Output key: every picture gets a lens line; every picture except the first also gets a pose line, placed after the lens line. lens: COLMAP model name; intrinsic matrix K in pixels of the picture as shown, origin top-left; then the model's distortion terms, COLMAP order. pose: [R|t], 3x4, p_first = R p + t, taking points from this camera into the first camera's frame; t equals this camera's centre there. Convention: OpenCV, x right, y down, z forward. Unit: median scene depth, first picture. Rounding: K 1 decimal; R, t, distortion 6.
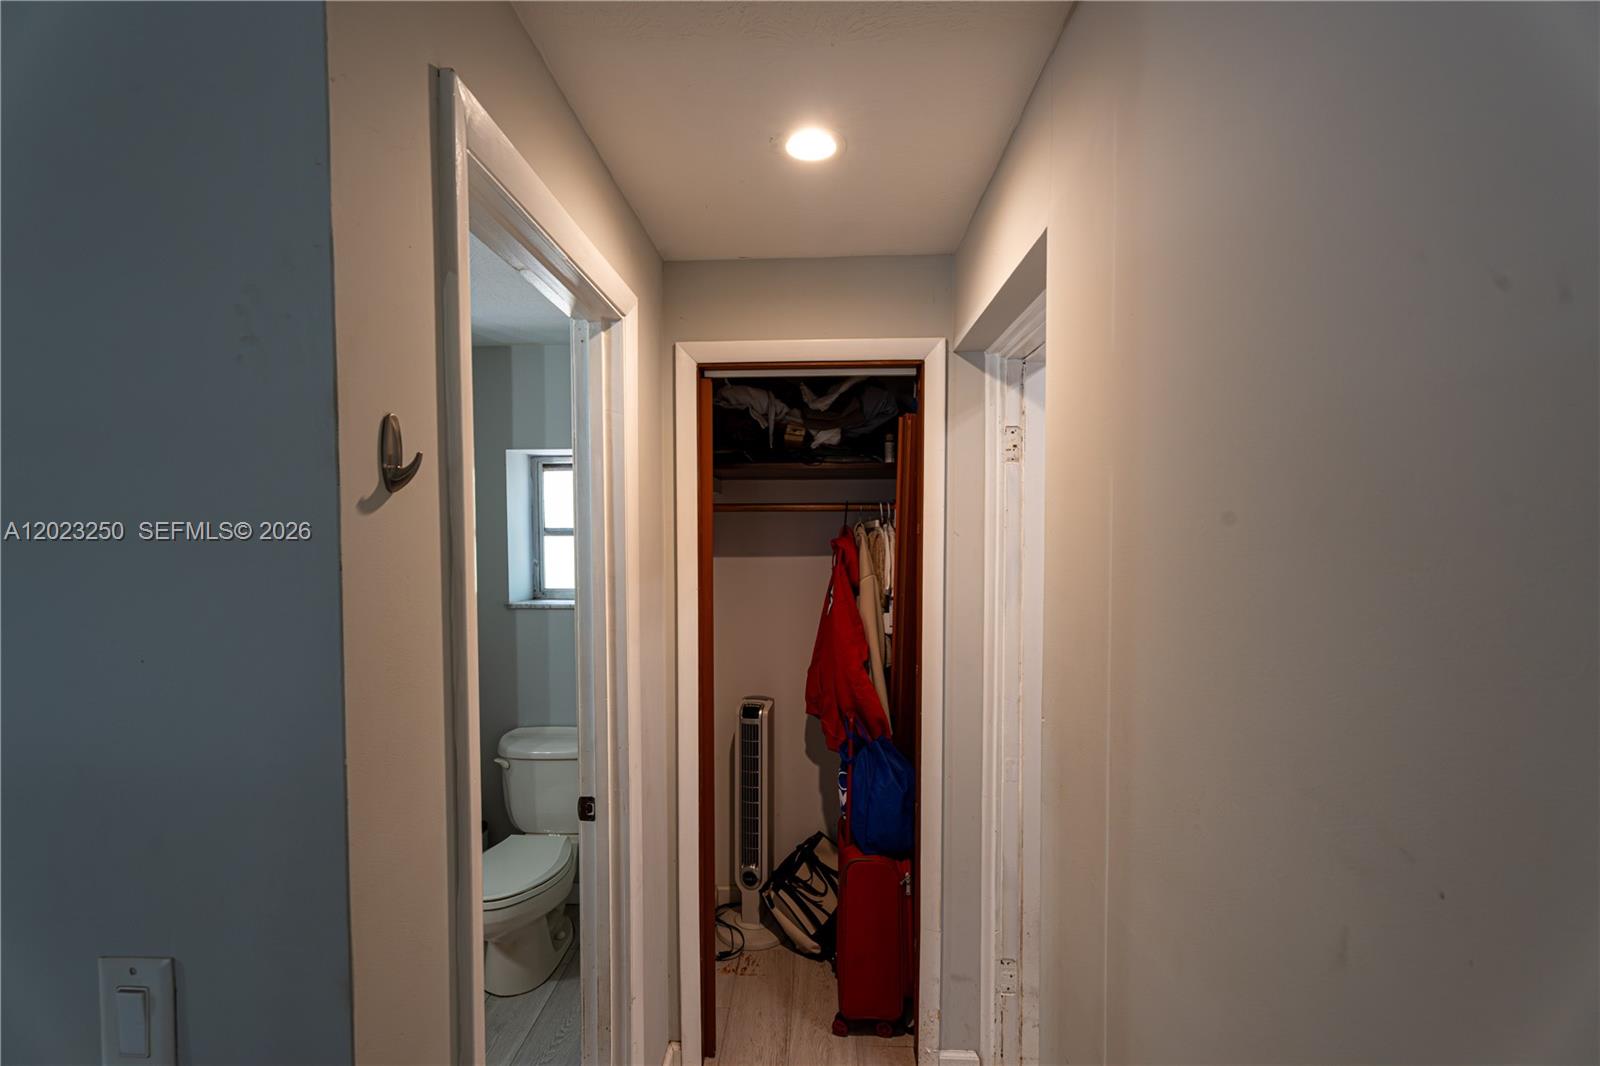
lens RADIAL K [[723.3, 0, 800.1], [0, 723.3, 534.9], [0, 0, 1]] dist [0.002754, 0.000874]
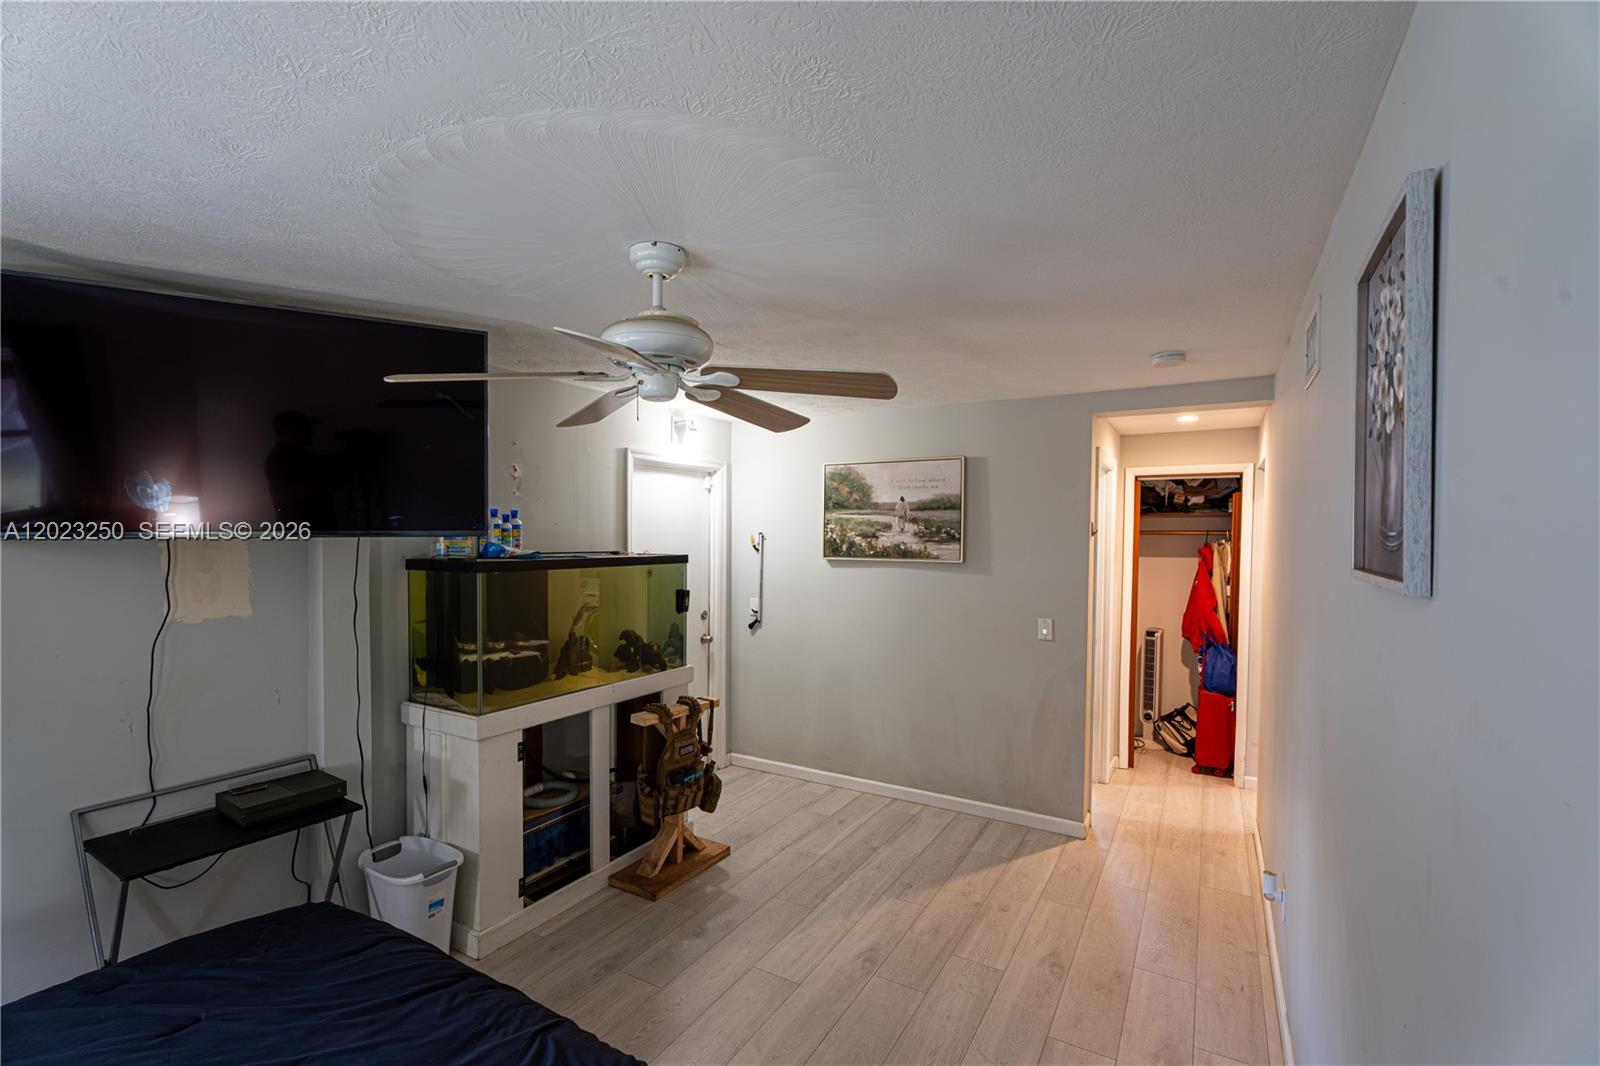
lens RADIAL K [[723.3, 0, 801.7], [0, 723.3, 546.1], [0, 0, 1]] dist [0.002754, 0.000874]
pose [[0.884174, 0.023547, -0.466563, 0.007135], [-0.019289, 0.999717, 0.013900, -0.008676], [0.466759, -0.003291, 0.884379, -1.356213]]
